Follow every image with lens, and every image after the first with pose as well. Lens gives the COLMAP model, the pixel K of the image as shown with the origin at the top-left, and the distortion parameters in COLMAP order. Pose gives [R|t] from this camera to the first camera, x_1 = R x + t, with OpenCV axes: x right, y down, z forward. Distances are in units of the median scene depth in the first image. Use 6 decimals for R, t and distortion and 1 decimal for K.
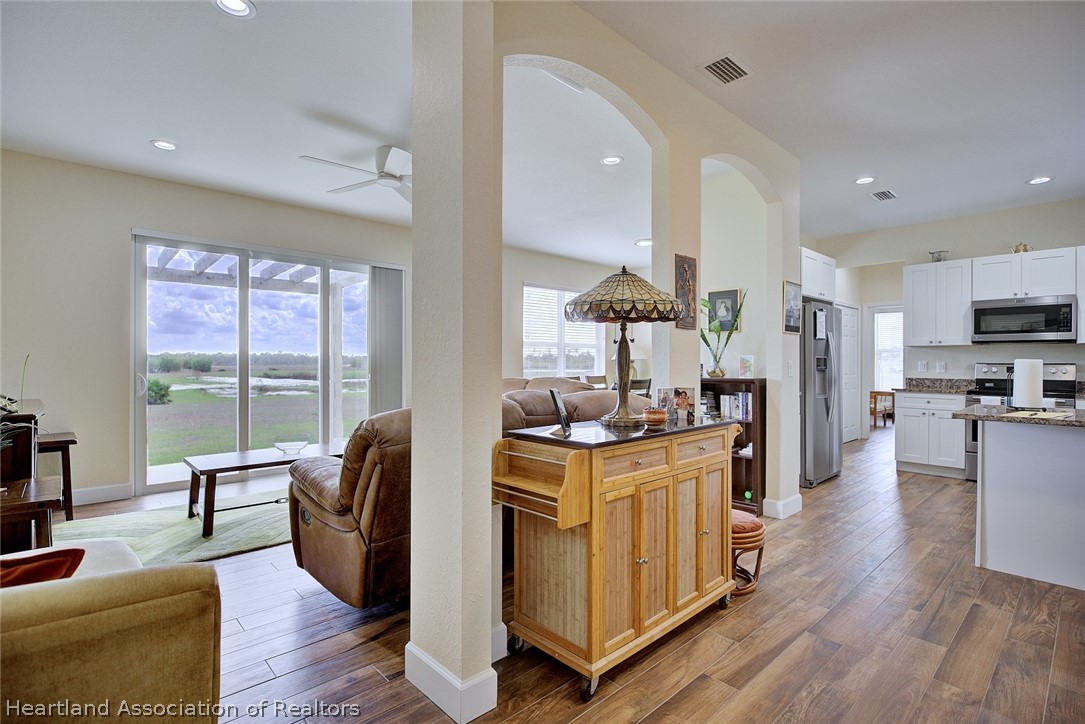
lens RADIAL K [[501.6, 0, 547.6], [0, 501.6, 358.5], [0, 0, 1]] dist [-0.004333, 0.002140]
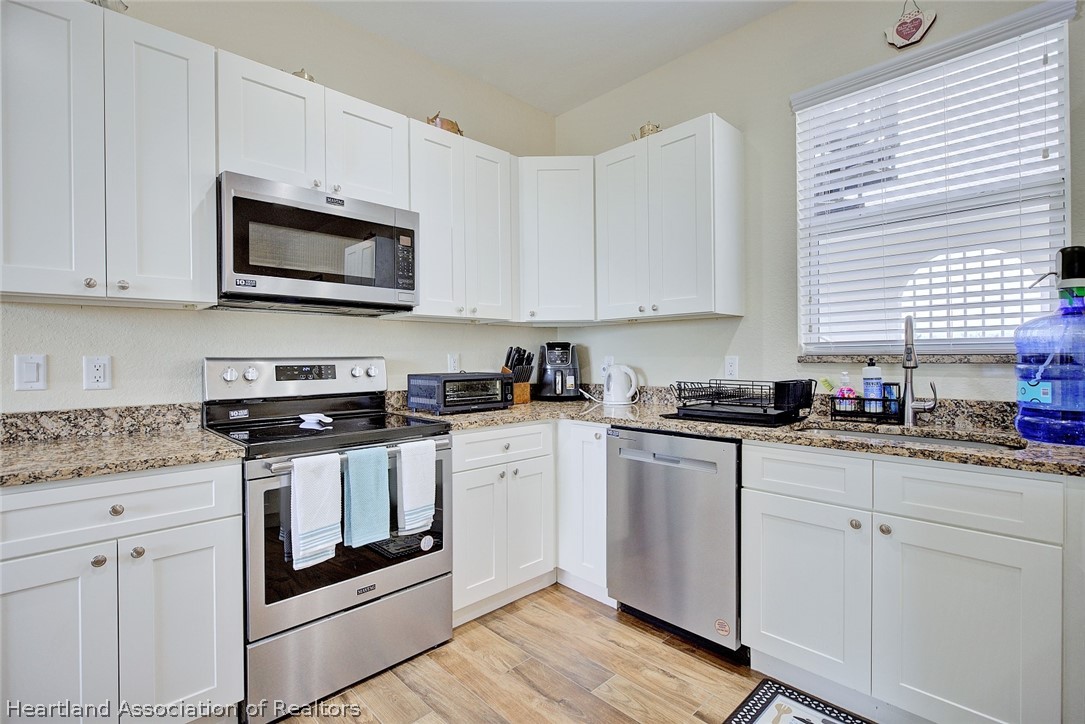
lens RADIAL K [[501.6, 0, 534.8], [0, 501.6, 359.1], [0, 0, 1]] dist [-0.004333, 0.002140]
pose [[-0.024676, -0.010281, 0.999643, 0.970161], [0.003940, 0.999938, 0.010381, 0.014498], [-0.999688, 0.004195, -0.024634, 1.534728]]
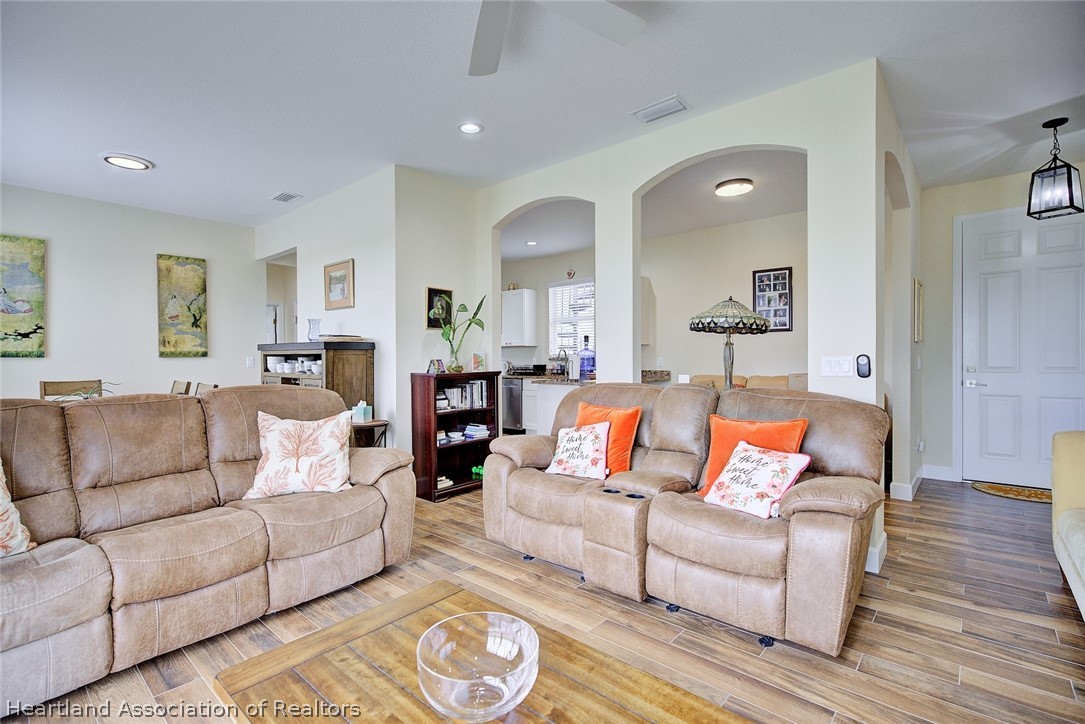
lens RADIAL K [[501.6, 0, 538.5], [0, 501.6, 361.9], [0, 0, 1]] dist [-0.004333, 0.002140]
pose [[-0.108690, -0.014547, 0.993969, -1.071430], [-0.004450, 0.999890, 0.014147, 0.001034], [-0.994066, -0.002885, -0.108743, 1.450880]]
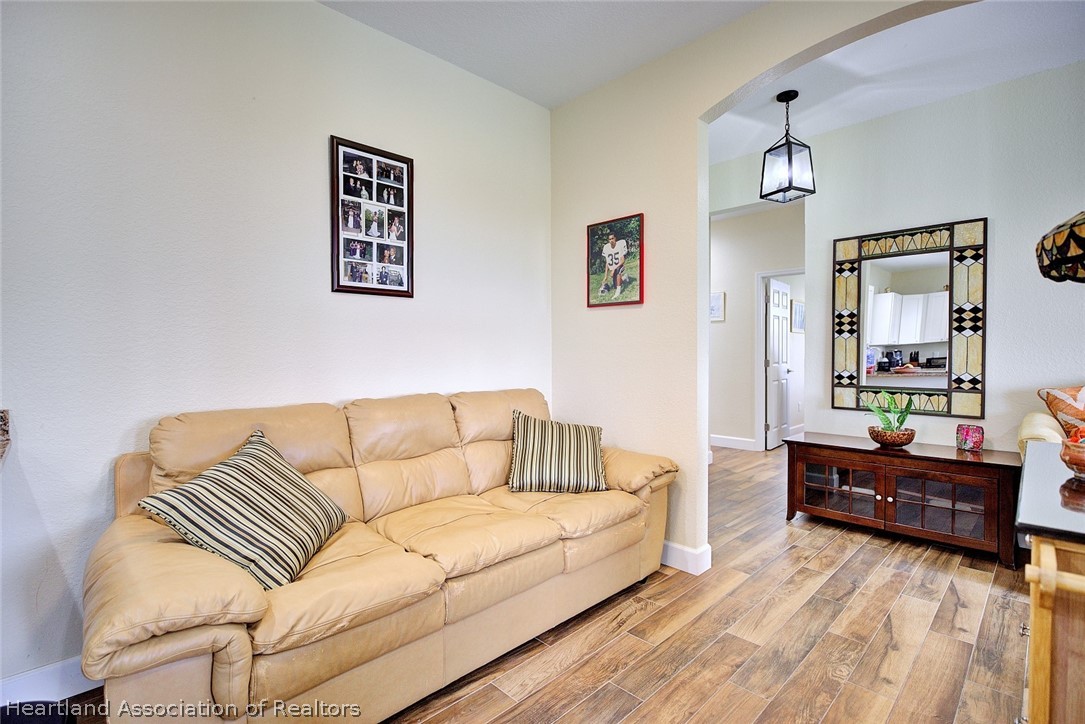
lens RADIAL K [[501.6, 0, 537.1], [0, 501.6, 363.2], [0, 0, 1]] dist [-0.004333, 0.002140]
pose [[-0.999685, -0.000577, -0.025095, 0.624585], [-0.000949, 0.999890, 0.014784, 0.010215], [0.025083, 0.014803, -0.999576, 1.169185]]
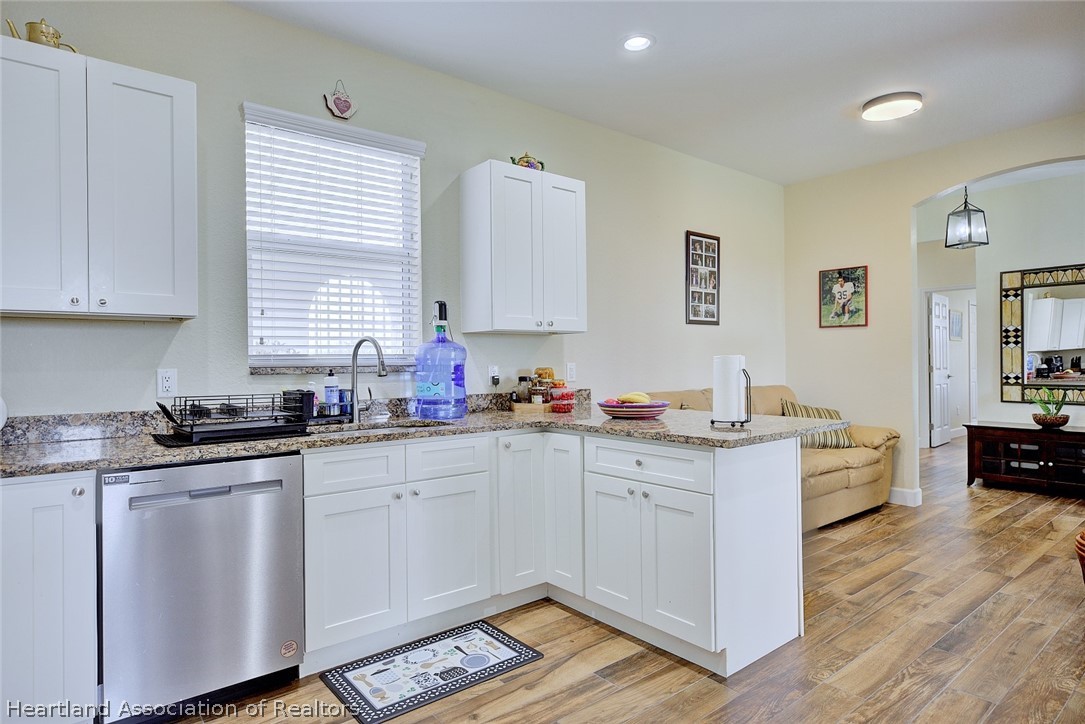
lens RADIAL K [[611.4, 0, 534.0], [0, 611.4, 363.0], [0, 0, 1]] dist [-0.004306, 0.004246]
pose [[-0.998006, 0.004370, 0.062976, 1.269002], [0.004092, 0.999981, -0.004546, 0.017777], [-0.062994, -0.004279, -0.998005, 2.045171]]
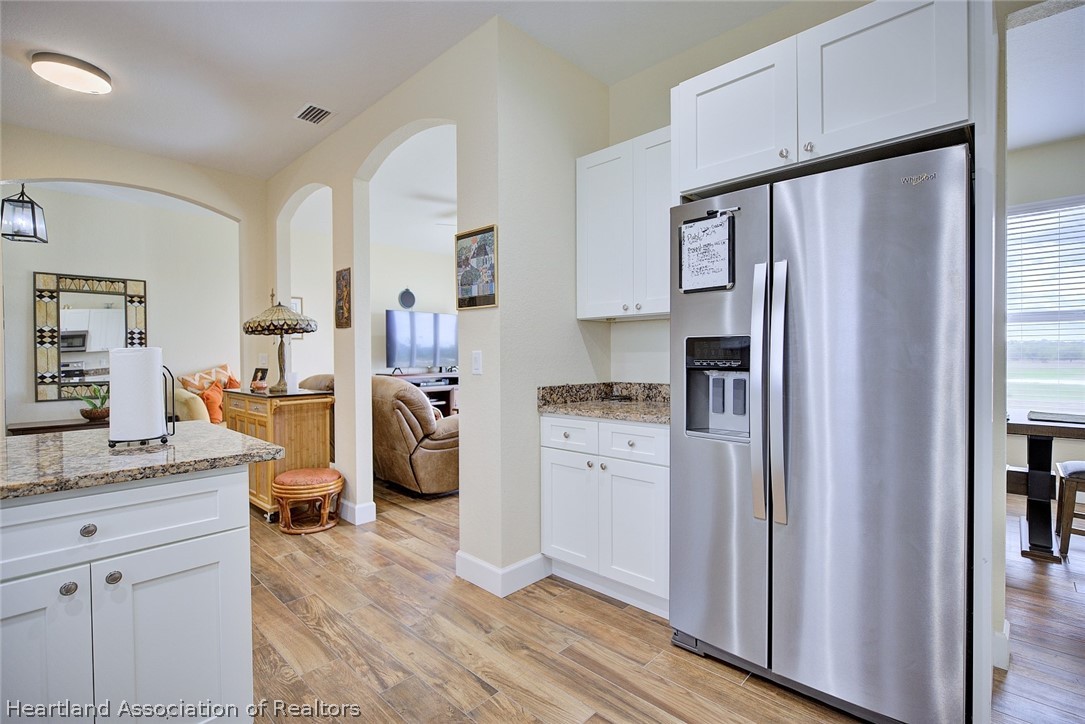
lens RADIAL K [[501.6, 0, 548.5], [0, 501.6, 357.3], [0, 0, 1]] dist [-0.004333, 0.002140]
pose [[0.068257, 0.002227, -0.997665, 1.630450], [0.015690, 0.999871, 0.003305, 0.017807], [0.997544, -0.015879, 0.068214, 1.496653]]
